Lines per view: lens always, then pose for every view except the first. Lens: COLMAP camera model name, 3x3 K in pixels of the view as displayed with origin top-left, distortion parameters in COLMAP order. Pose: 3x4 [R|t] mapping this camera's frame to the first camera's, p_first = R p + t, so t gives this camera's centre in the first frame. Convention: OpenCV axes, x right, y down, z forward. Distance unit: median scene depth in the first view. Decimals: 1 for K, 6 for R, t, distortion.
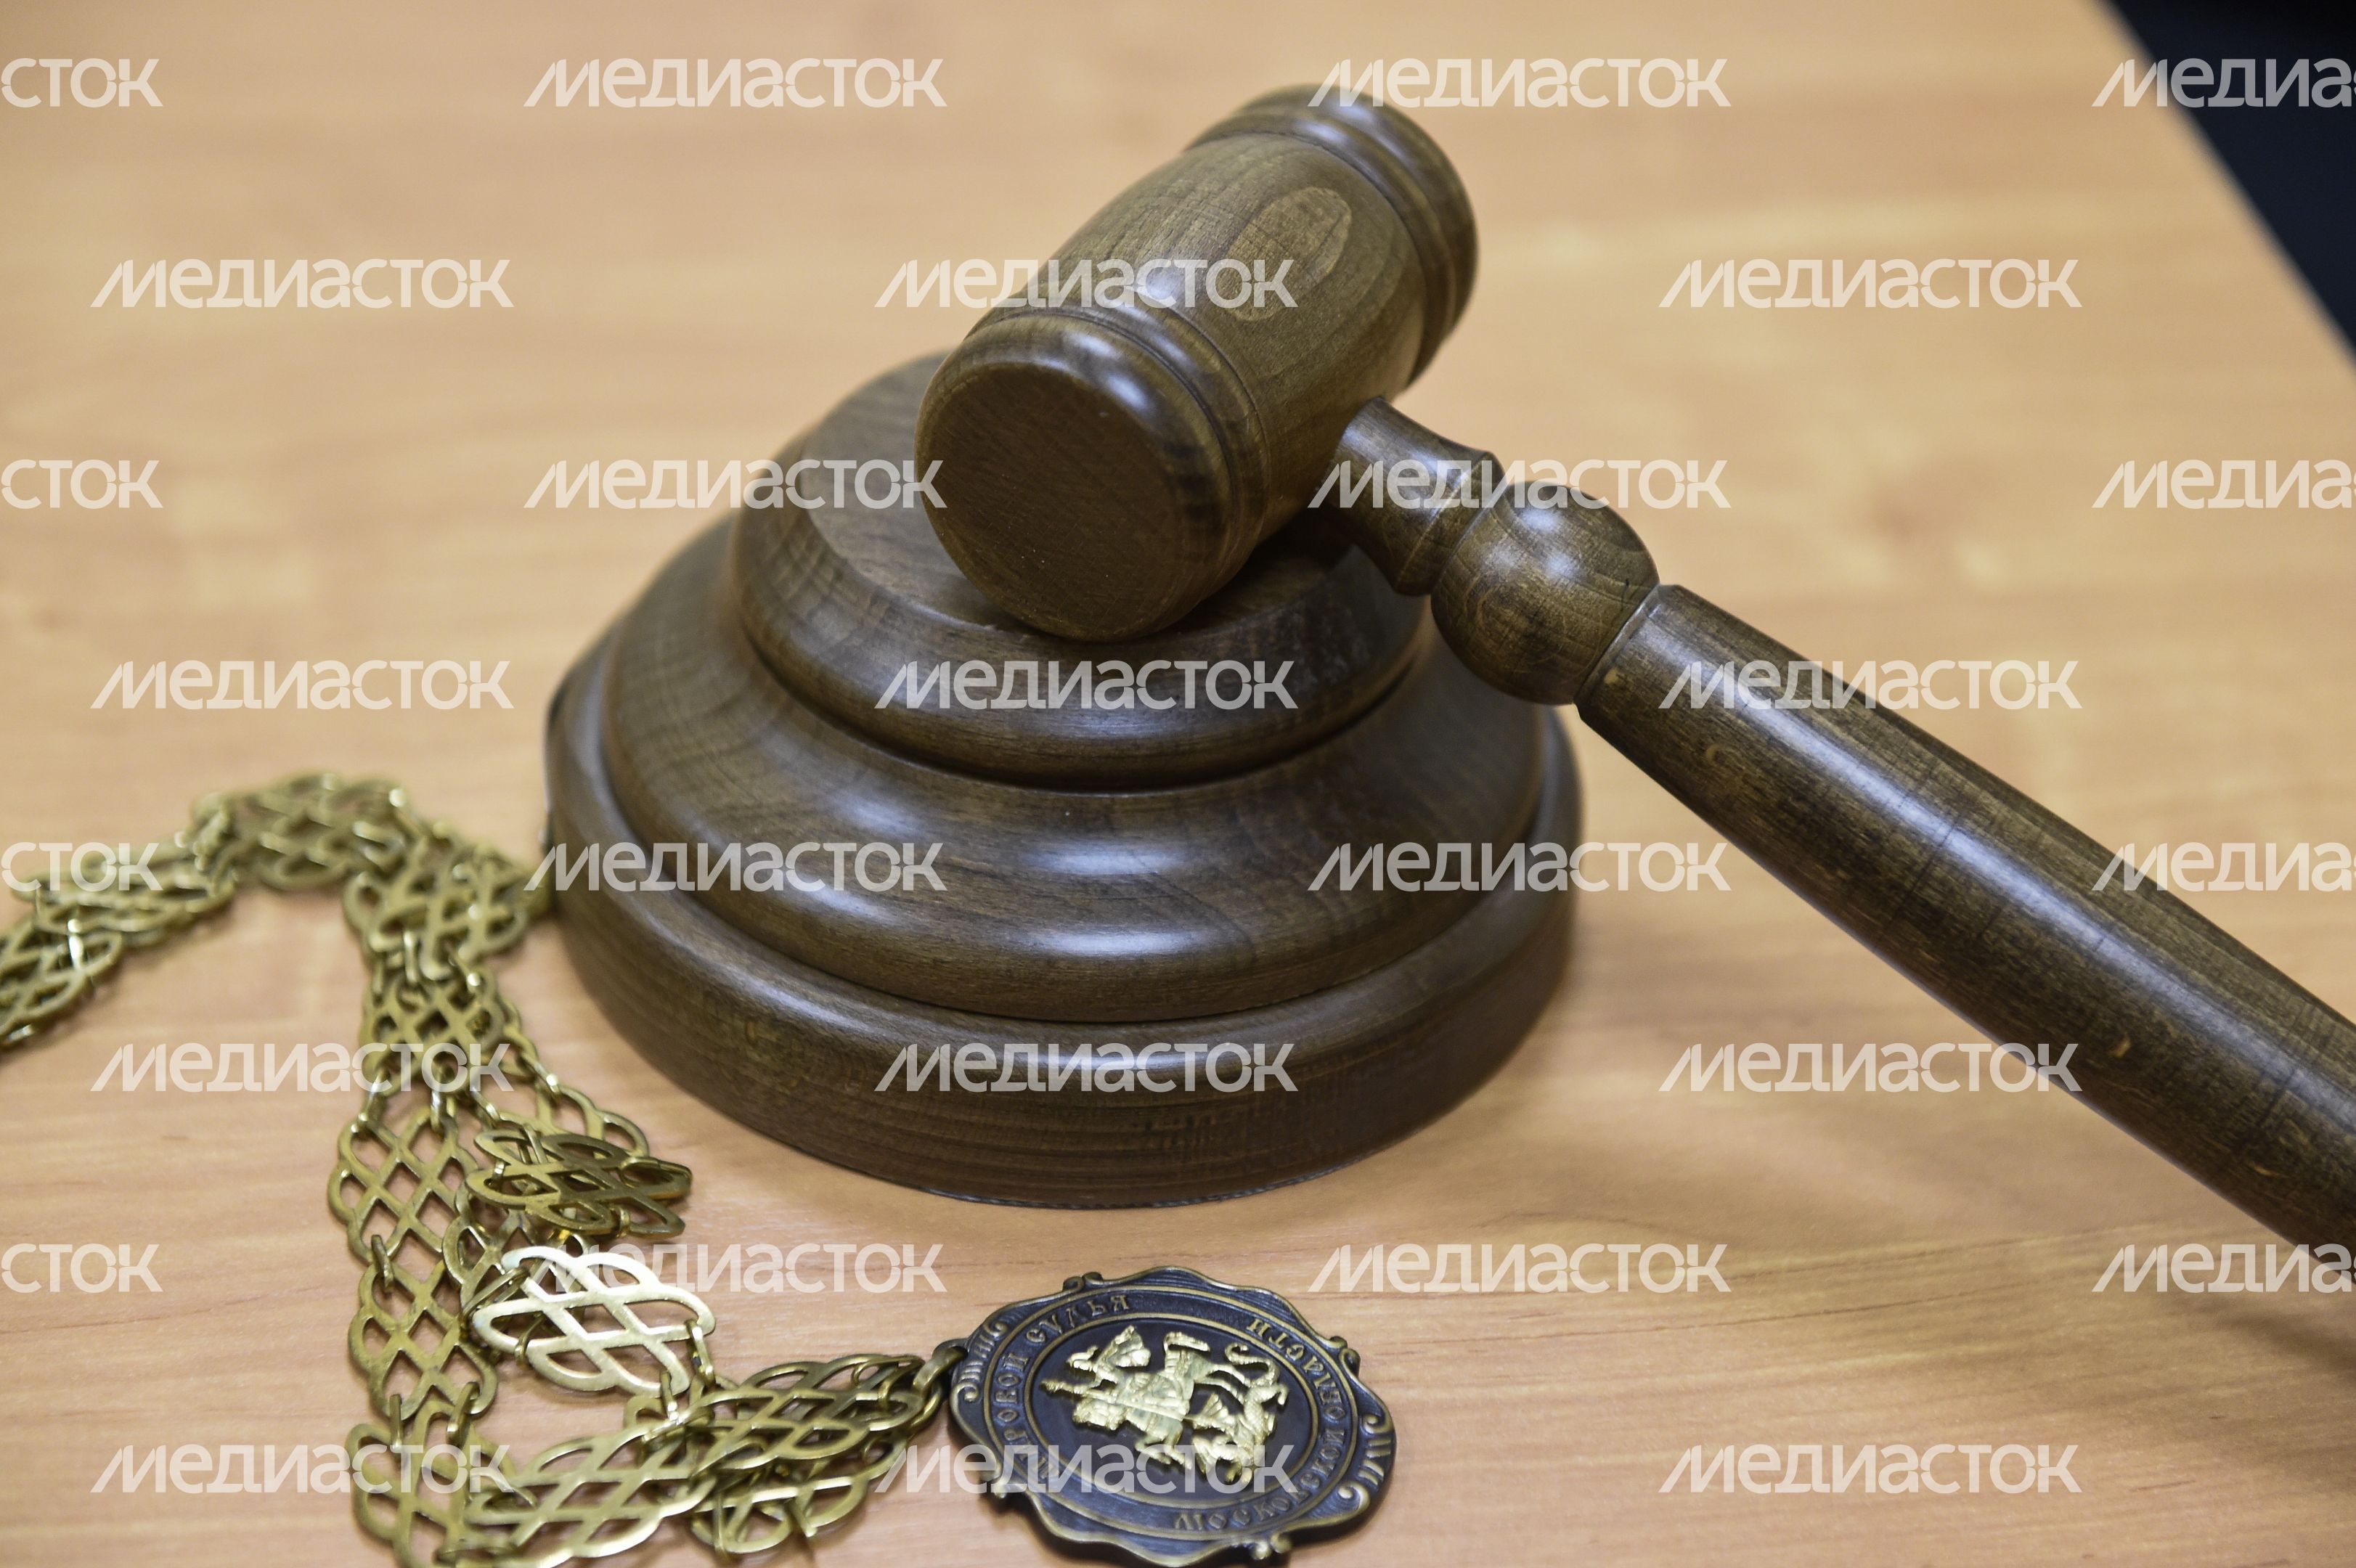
lens RADIAL K [[4471.6, 0, 1181.0], [0, 4471.6, 779.1], [0, 0, 1]] dist [0.159847, 0.000000]
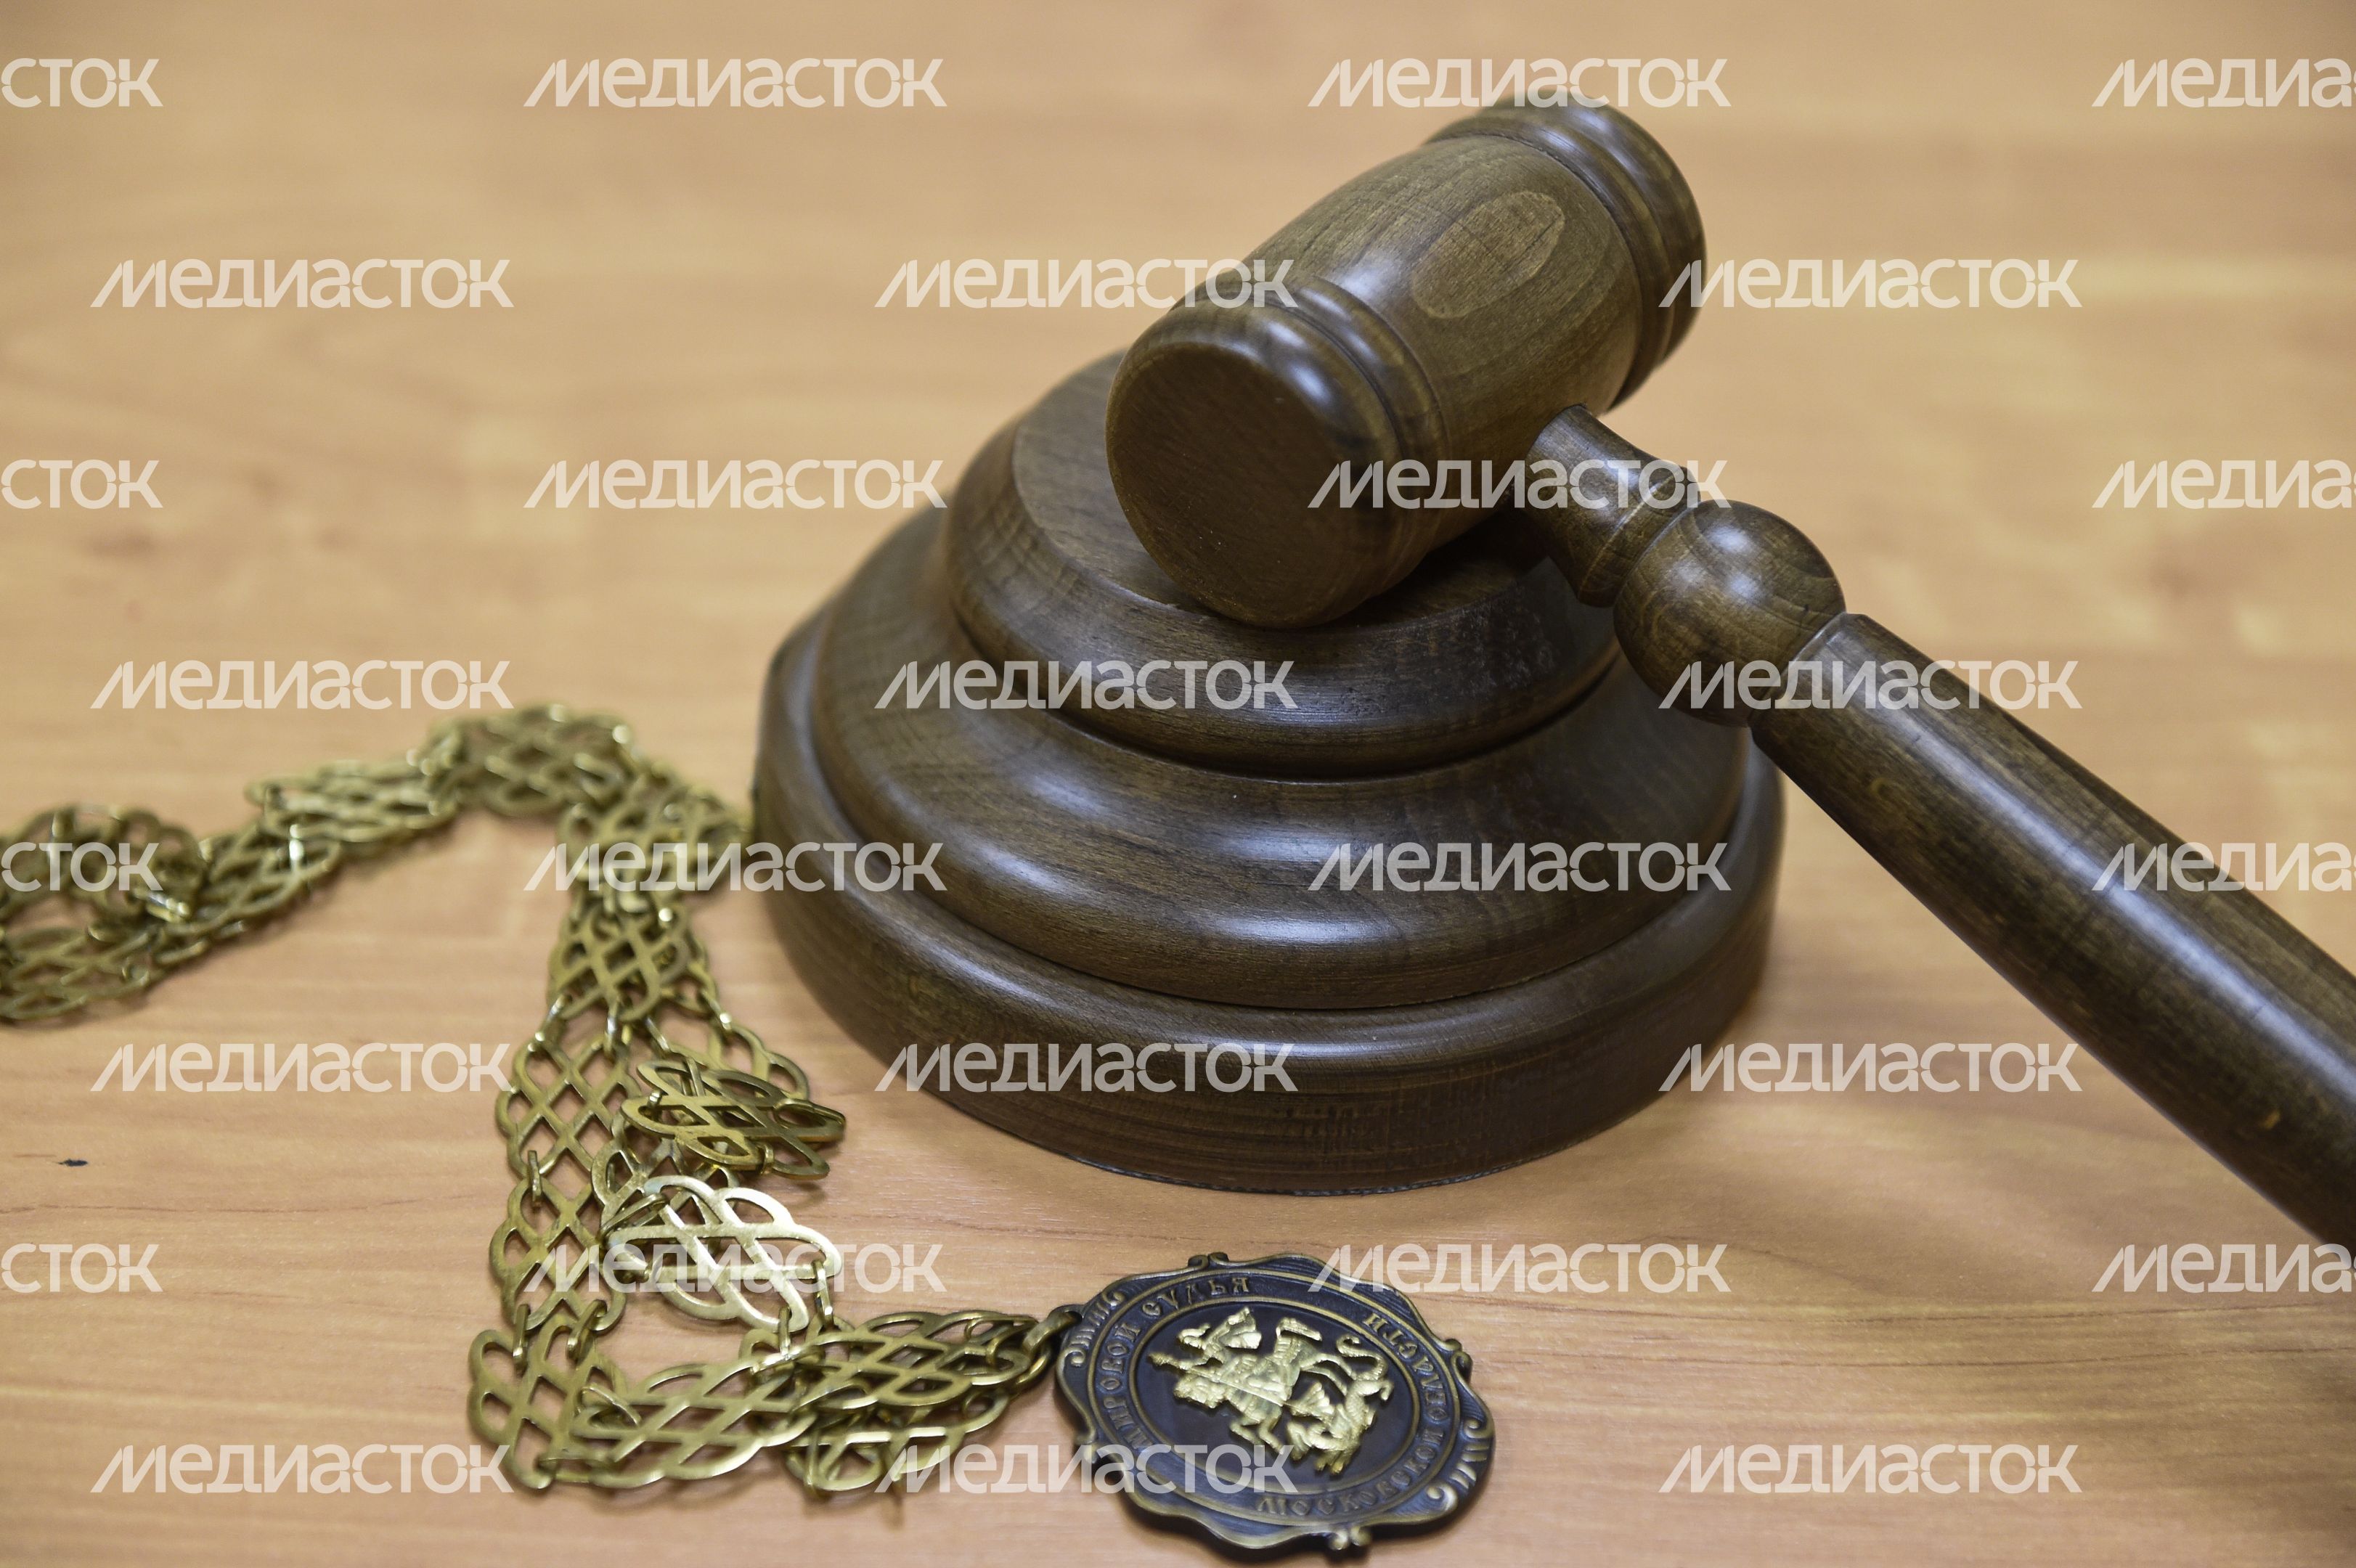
lens RADIAL K [[4471.6, 0, 1167.0], [0, 4471.6, 777.1], [0, 0, 1]] dist [0.159847, 0.000000]
pose [[0.988827, 0.079248, -0.126260, 0.087727], [-0.080139, 0.996782, -0.001983, 0.006686], [0.125697, 0.012080, 0.991995, -0.000578]]
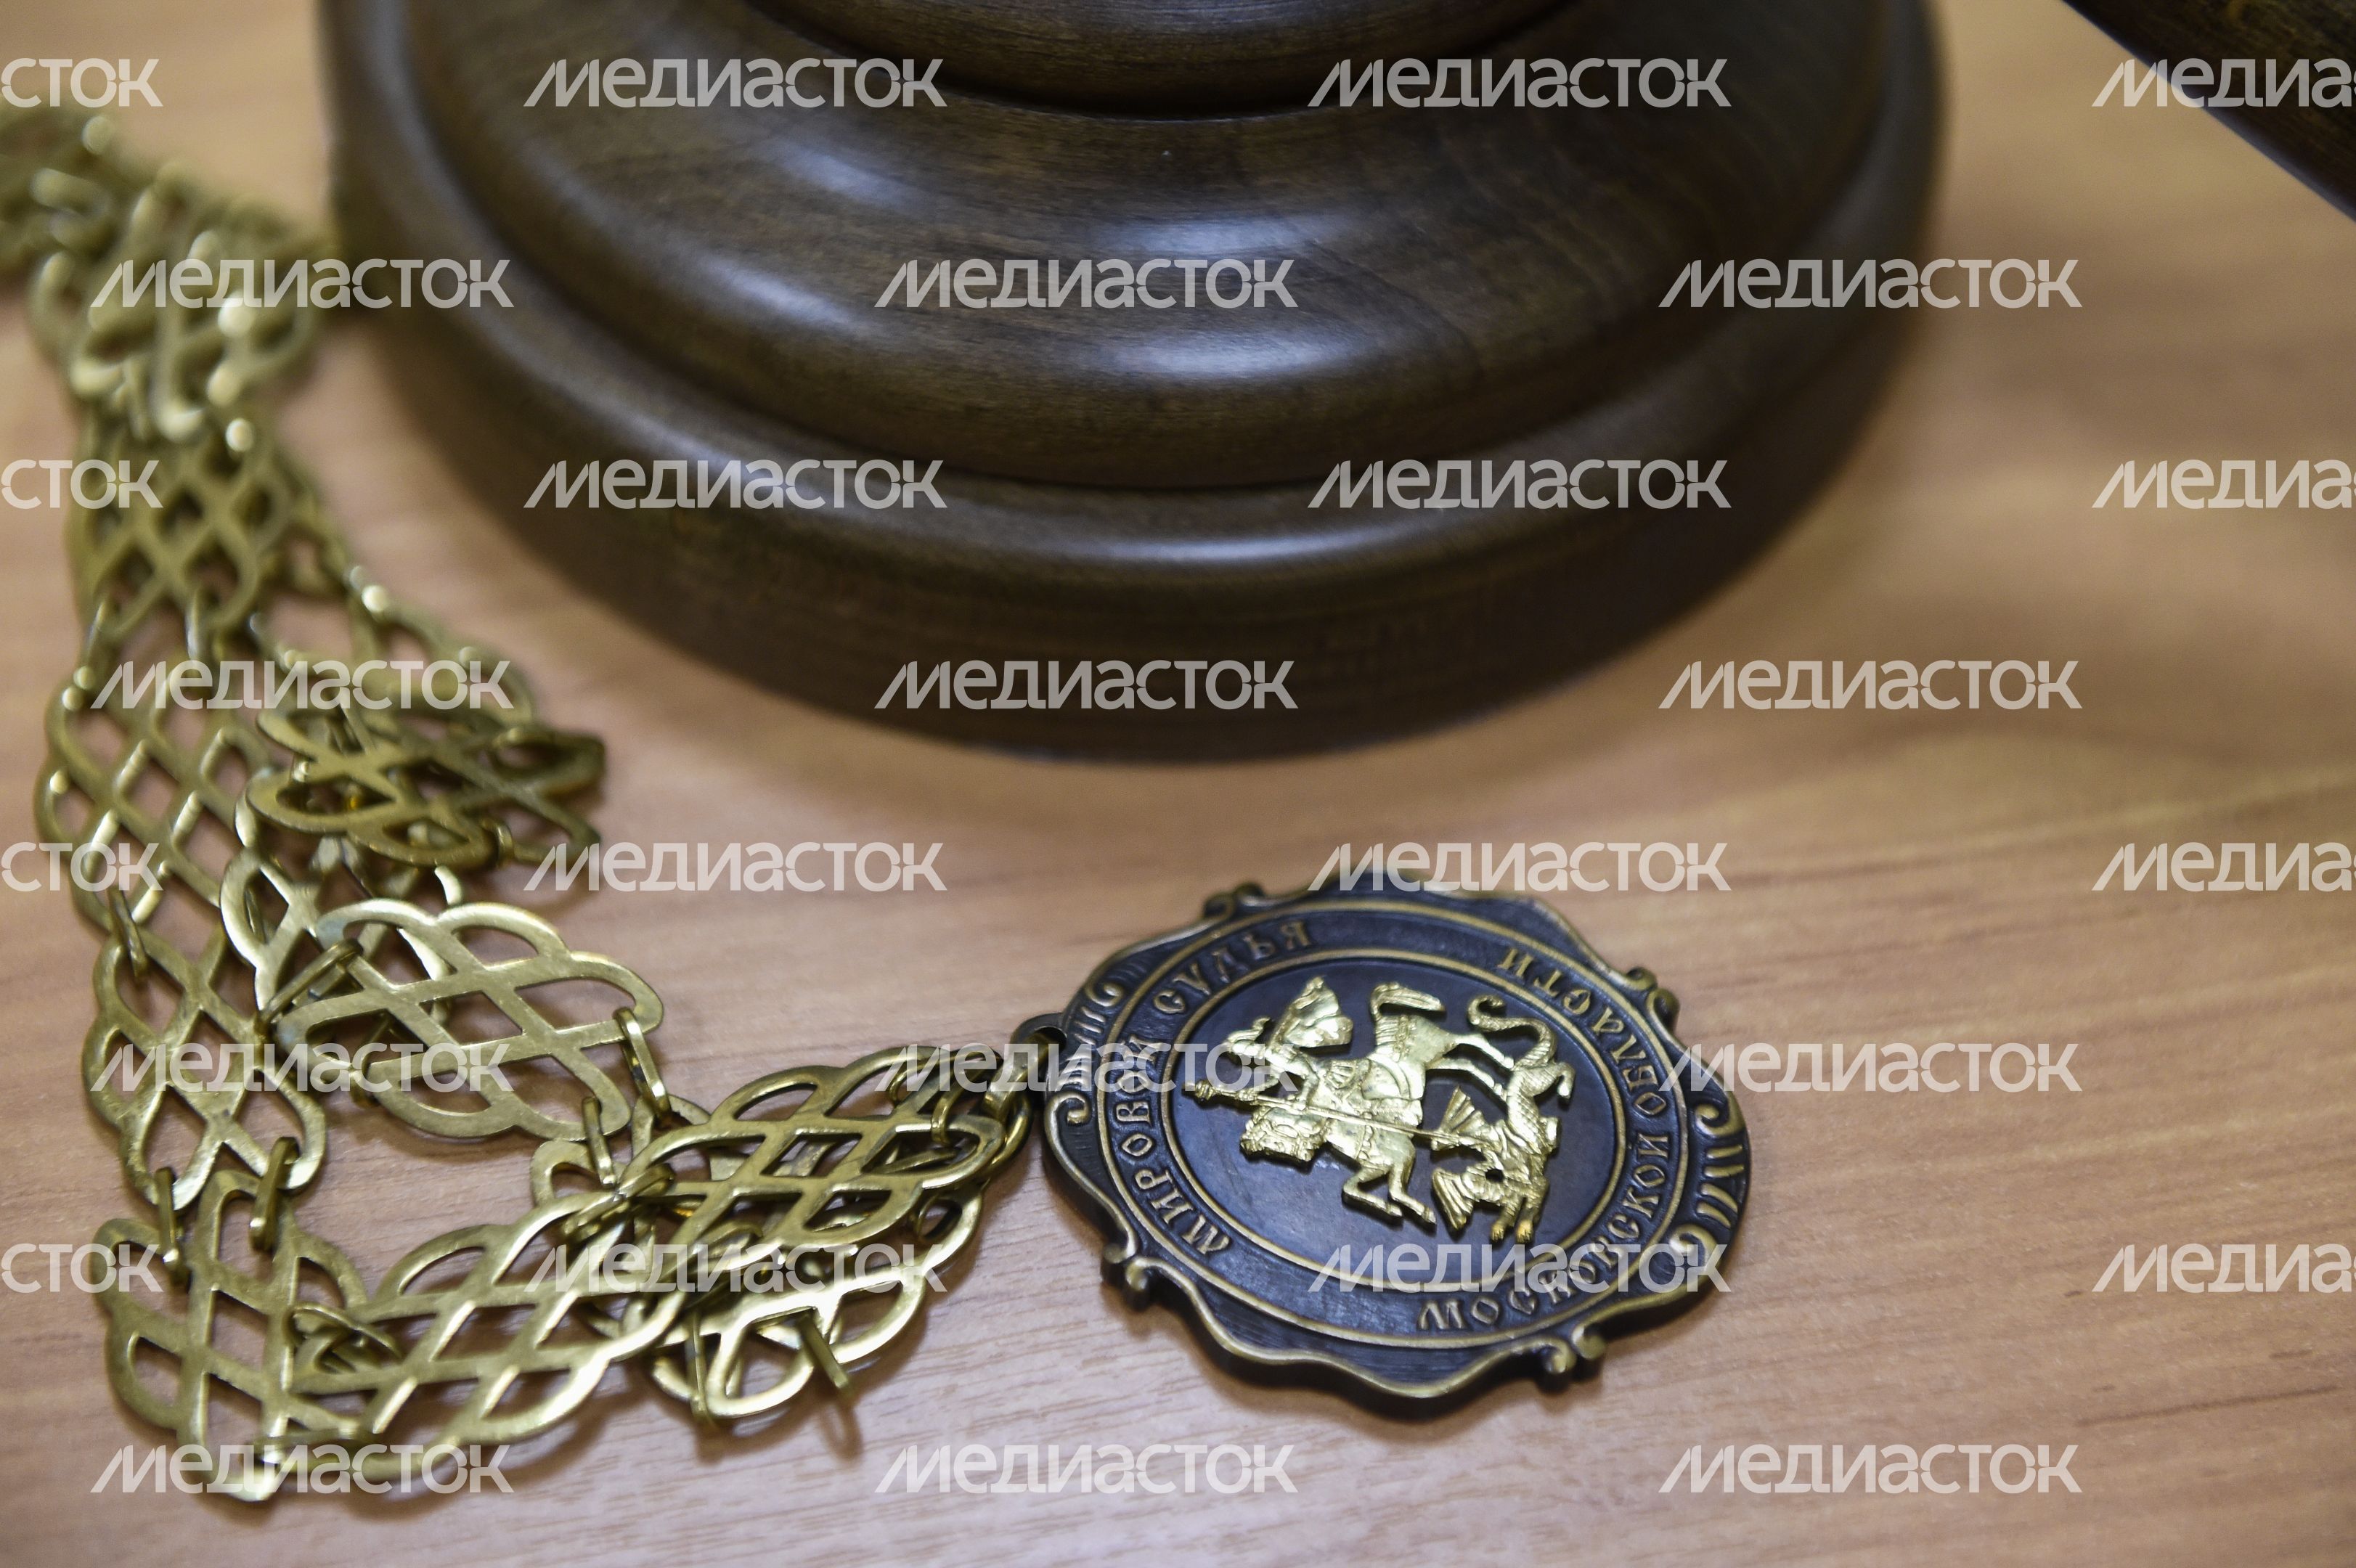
lens RADIAL K [[4492.1, 0, 1184.4], [0, 4492.1, 780.7], [0, 0, 1]] dist [0.116613, 0.000000]
pose [[0.998431, -0.055190, 0.009512, -0.034126], [0.051470, 0.971214, 0.232583, -0.053415], [-0.022075, -0.231728, 0.972530, 0.383852]]
